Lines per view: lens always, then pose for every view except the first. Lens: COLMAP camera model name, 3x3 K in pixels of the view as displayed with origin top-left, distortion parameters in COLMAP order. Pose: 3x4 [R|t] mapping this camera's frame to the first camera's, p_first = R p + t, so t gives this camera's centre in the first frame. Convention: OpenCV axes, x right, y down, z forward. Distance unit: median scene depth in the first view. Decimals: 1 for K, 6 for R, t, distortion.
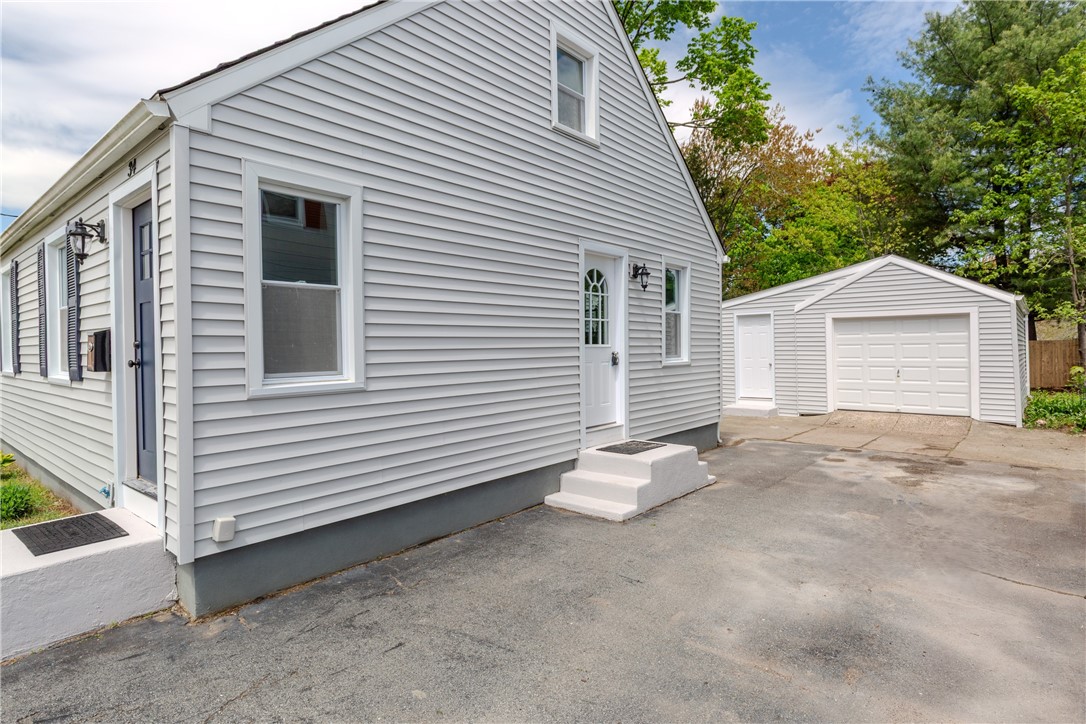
lens RADIAL K [[573.4, 0, 541.9], [0, 573.4, 340.0], [0, 0, 1]] dist [-0.030183, 0.026152]
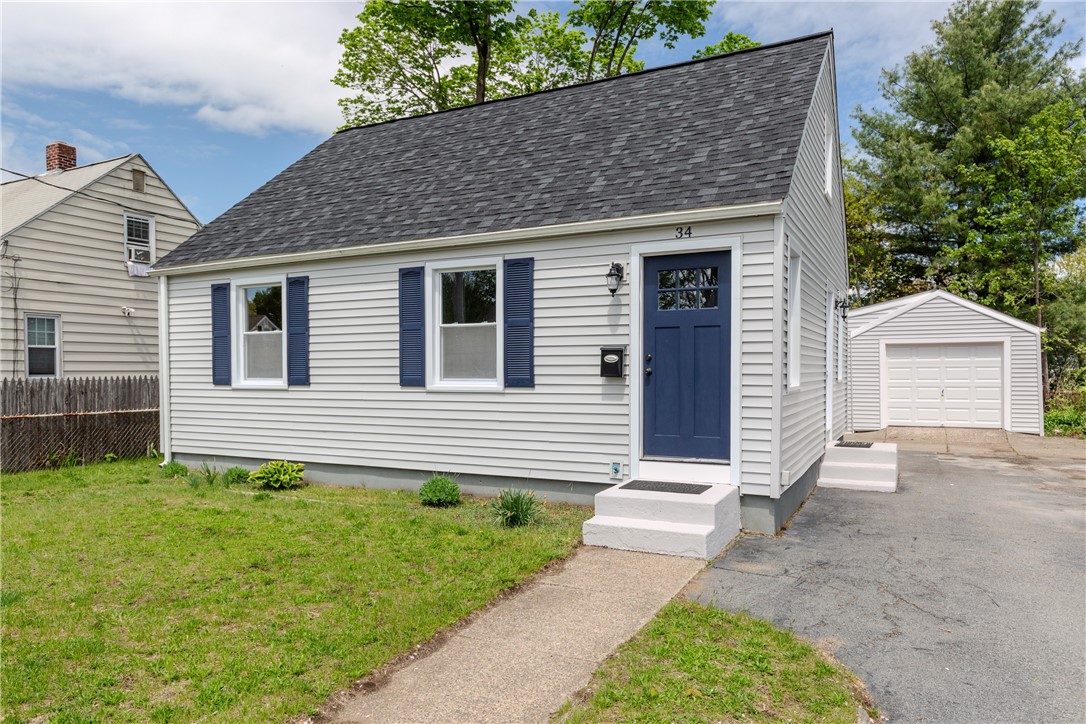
lens RADIAL K [[717.0, 0, 543.0], [0, 717.0, 362.0], [0, 0, 1]] dist [0.003435, 0.000671]
pose [[0.972488, 0.009884, 0.232744, -0.466701], [-0.009219, 0.999950, -0.003943, 0.008823], [-0.232771, 0.001689, 0.972530, -0.207991]]
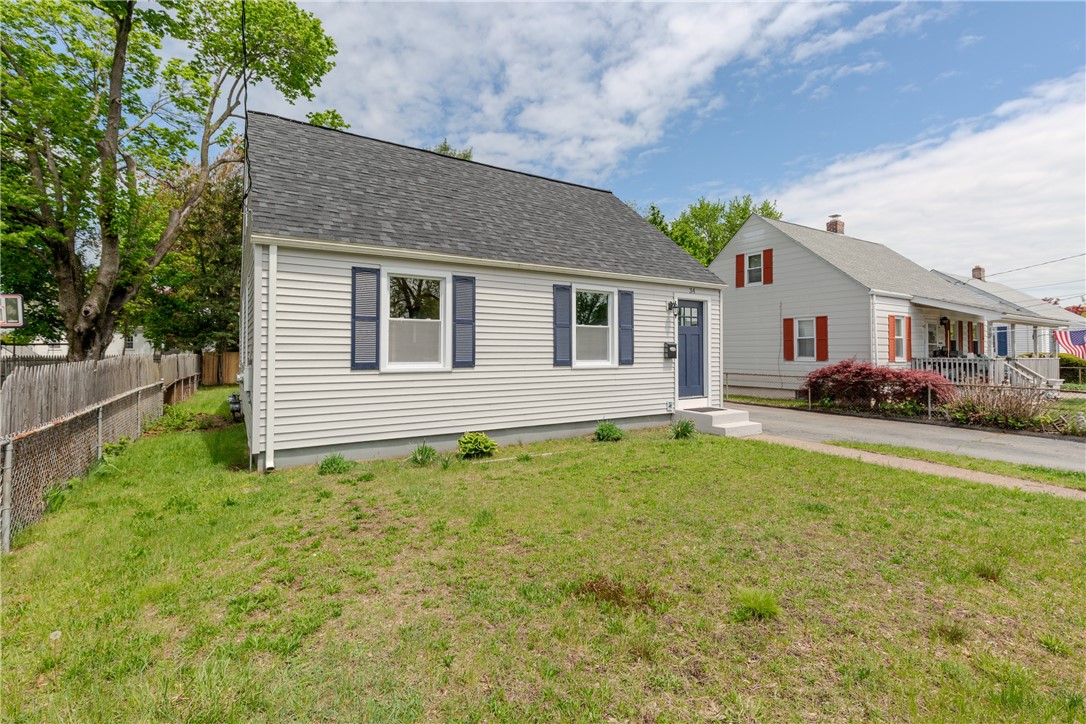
lens RADIAL K [[492.5, 0, 545.0], [0, 492.5, 348.5], [0, 0, 1]] dist [0.001104, -0.000163]
pose [[0.301555, 0.022288, 0.953188, -1.095972], [-0.009673, 0.999747, -0.020317, 0.020388], [-0.953400, -0.003093, 0.301694, 0.304626]]
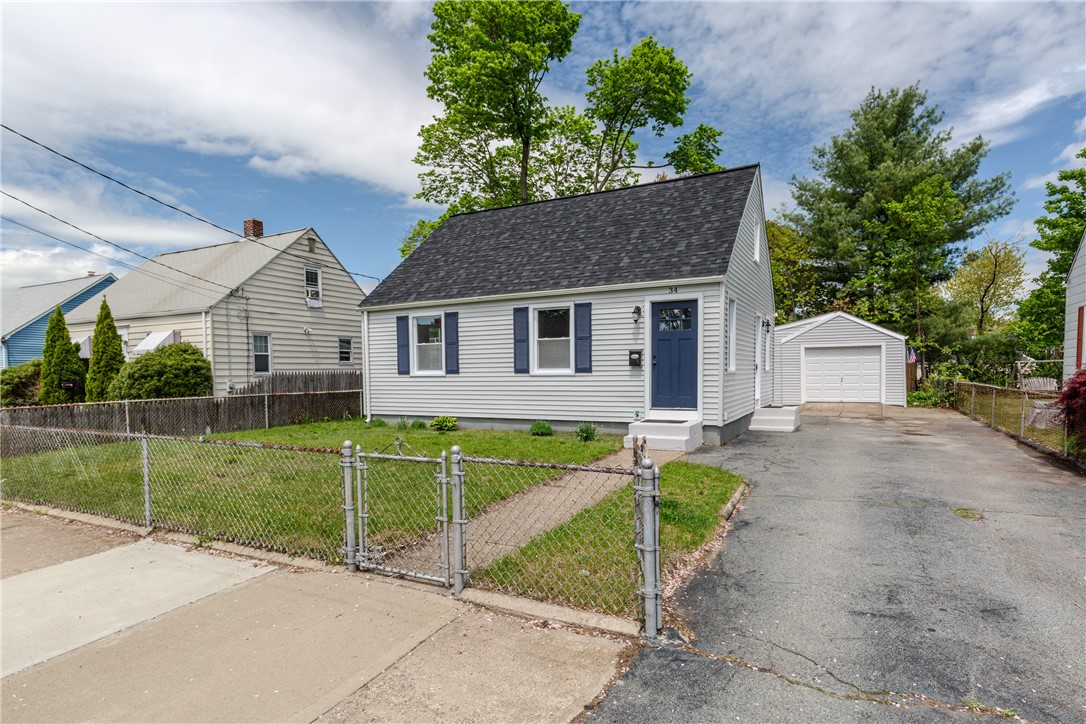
lens RADIAL K [[581.2, 0, 537.9], [0, 581.2, 381.4], [0, 0, 1]] dist [-0.001093, -0.000047]
pose [[0.977533, -0.003903, 0.210746, -0.613591], [-0.001428, 0.999683, 0.025139, 0.019424], [-0.210777, -0.024875, 0.977218, -0.503011]]
